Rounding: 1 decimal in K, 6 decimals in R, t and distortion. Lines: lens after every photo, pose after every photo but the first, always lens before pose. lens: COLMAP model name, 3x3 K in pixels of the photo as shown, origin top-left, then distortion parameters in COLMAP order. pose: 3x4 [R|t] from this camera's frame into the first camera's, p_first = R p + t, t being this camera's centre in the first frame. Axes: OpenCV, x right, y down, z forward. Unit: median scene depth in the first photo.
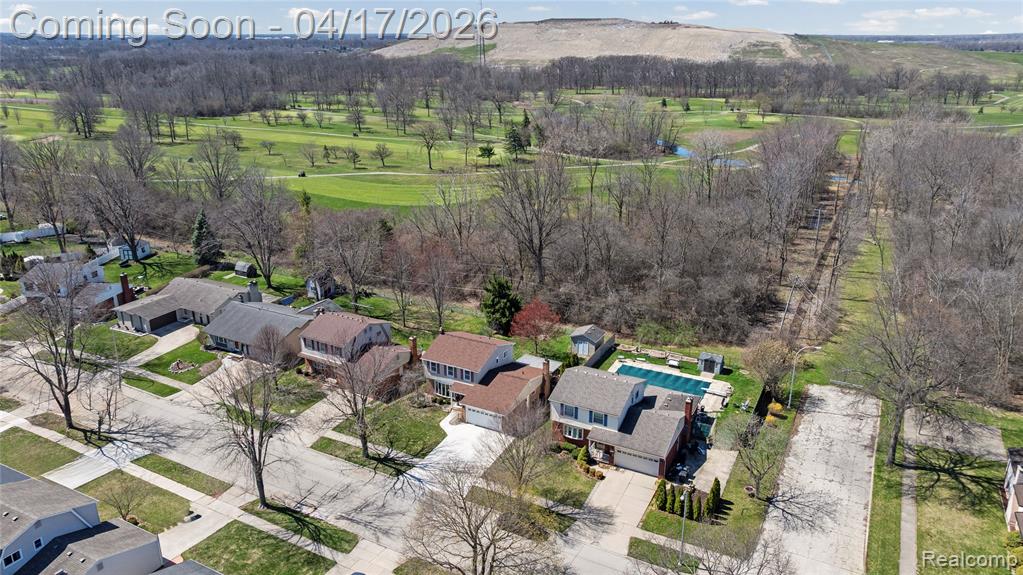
lens RADIAL K [[720.8, 0, 508.2], [0, 720.8, 287.9], [0, 0, 1]] dist [-0.025533, 0.019106]
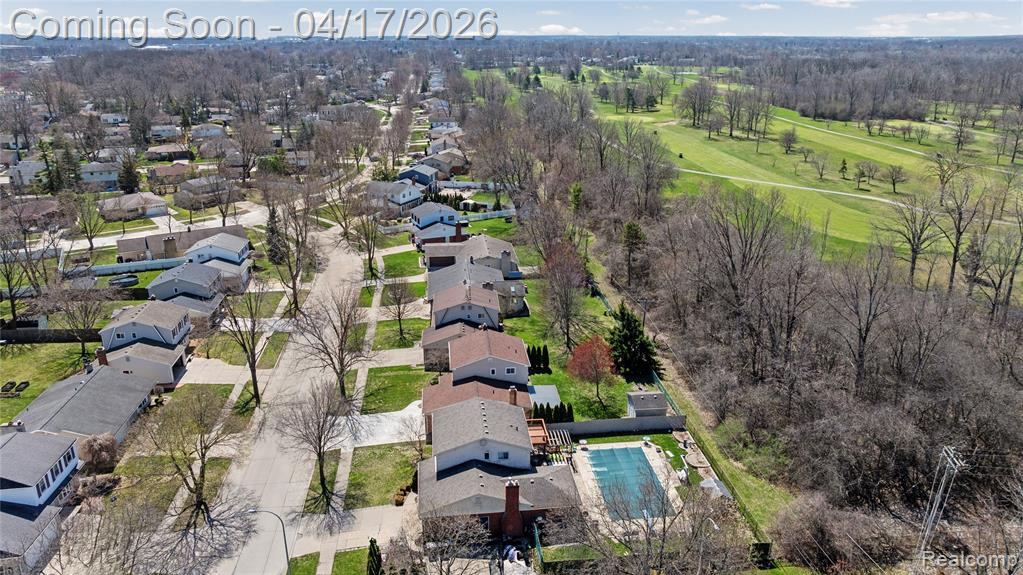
lens RADIAL K [[720.8, 0, 508.2], [0, 720.8, 287.9], [0, 0, 1]] dist [-0.025533, 0.019106]
pose [[0.557169, 0.279586, -0.781917, 0.809319], [-0.273596, 0.950847, 0.145034, -0.170973], [0.784033, 0.133121, 0.606276, 0.465473]]
